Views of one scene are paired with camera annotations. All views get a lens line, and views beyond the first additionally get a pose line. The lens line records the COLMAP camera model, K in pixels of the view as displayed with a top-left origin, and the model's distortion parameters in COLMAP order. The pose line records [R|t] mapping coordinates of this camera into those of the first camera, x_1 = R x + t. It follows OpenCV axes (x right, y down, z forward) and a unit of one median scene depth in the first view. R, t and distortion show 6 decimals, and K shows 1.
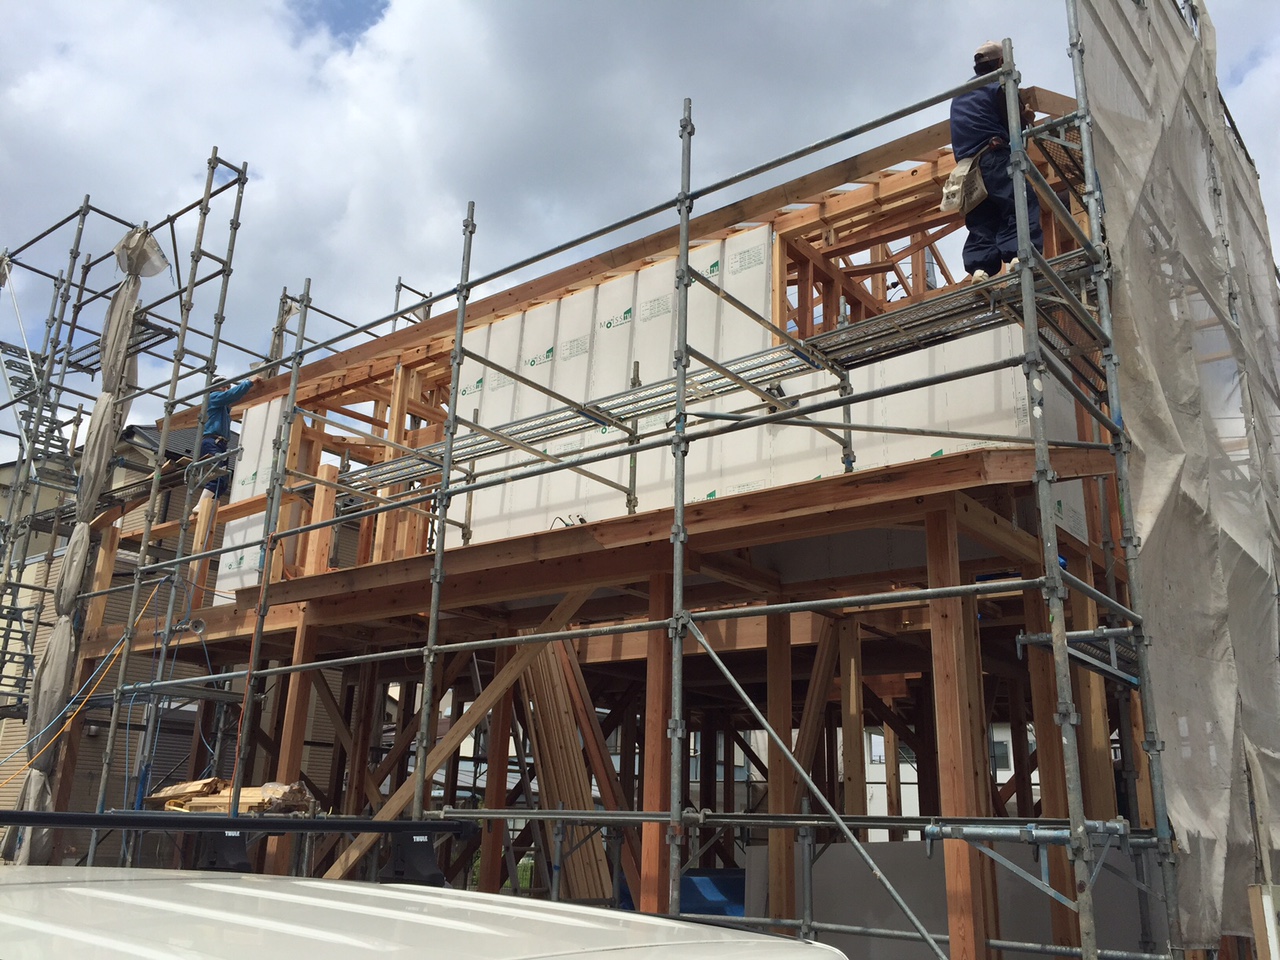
lens RADIAL K [[1100.1, 0, 638.7], [0, 1100.1, 476.7], [0, 0, 1]] dist [0.064809, -0.093542]
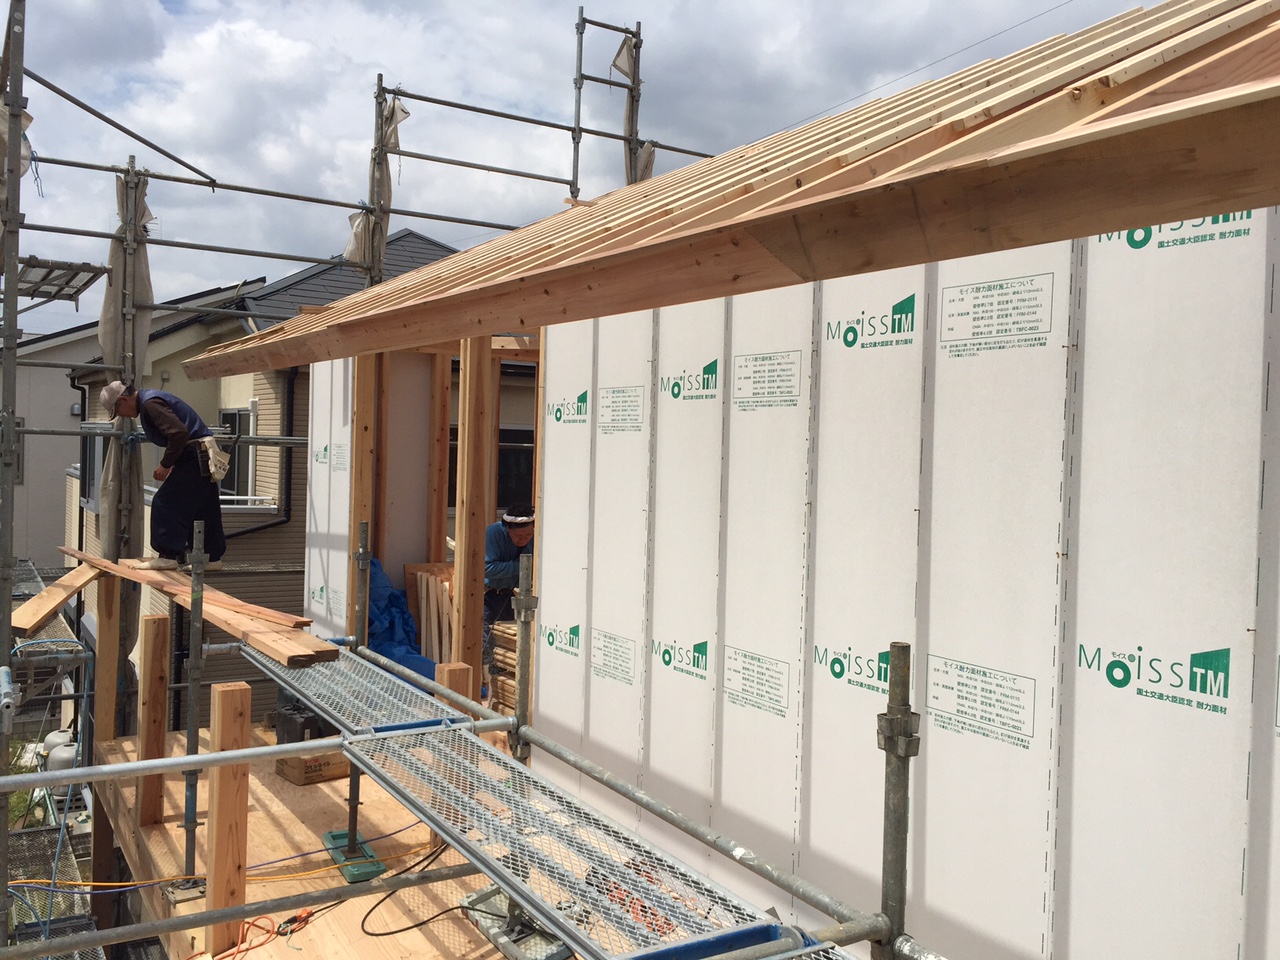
lens RADIAL K [[1100.1, 0, 642.4], [0, 1100.1, 478.0], [0, 0, 1]] dist [0.064809, -0.093542]
pose [[0.944822, 0.001718, -0.327579, 0.015044], [0.104952, 0.945688, 0.307668, -0.134506], [0.310316, -0.325072, 0.893326, 0.432755]]
